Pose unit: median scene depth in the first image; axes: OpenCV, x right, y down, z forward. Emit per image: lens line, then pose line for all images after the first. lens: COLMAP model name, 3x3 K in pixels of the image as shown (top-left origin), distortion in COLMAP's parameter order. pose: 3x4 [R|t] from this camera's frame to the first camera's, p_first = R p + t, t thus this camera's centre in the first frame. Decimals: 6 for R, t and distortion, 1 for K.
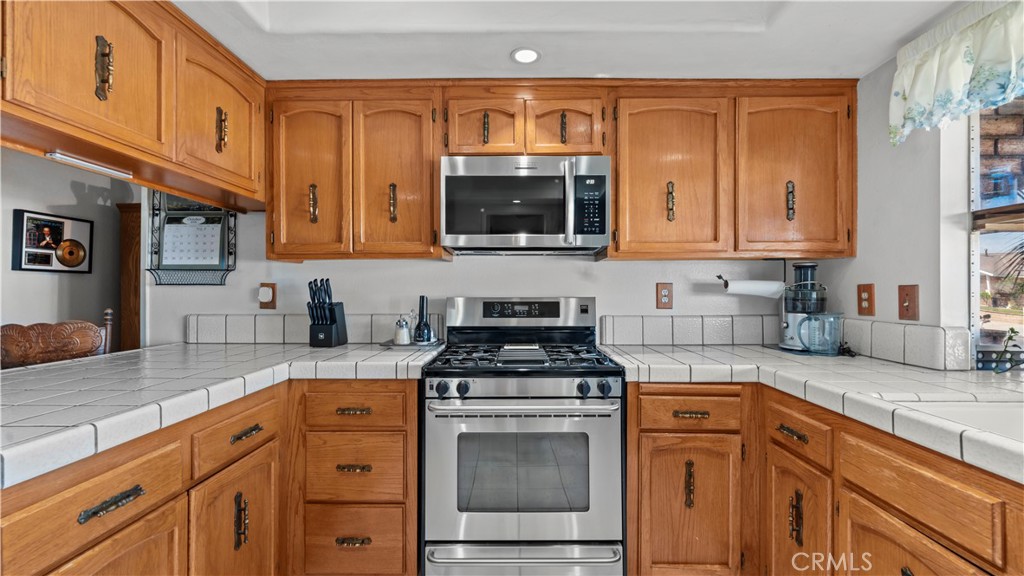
lens RADIAL K [[413.8, 0, 514.6], [0, 413.8, 283.6], [0, 0, 1]] dist [-0.000962, -0.000240]
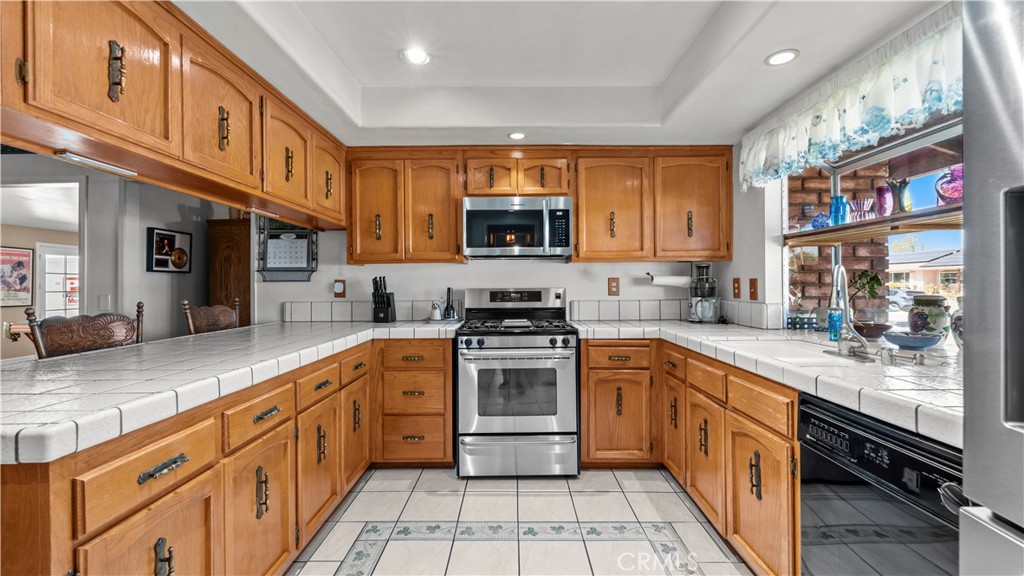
lens RADIAL K [[413.8, 0, 514.6], [0, 413.8, 283.6], [0, 0, 1]] dist [-0.000962, -0.000240]
pose [[0.999884, -0.006575, 0.013726, -0.008378], [0.006383, 0.999882, 0.013942, -0.004614], [-0.013816, -0.013852, 0.999809, -0.535915]]
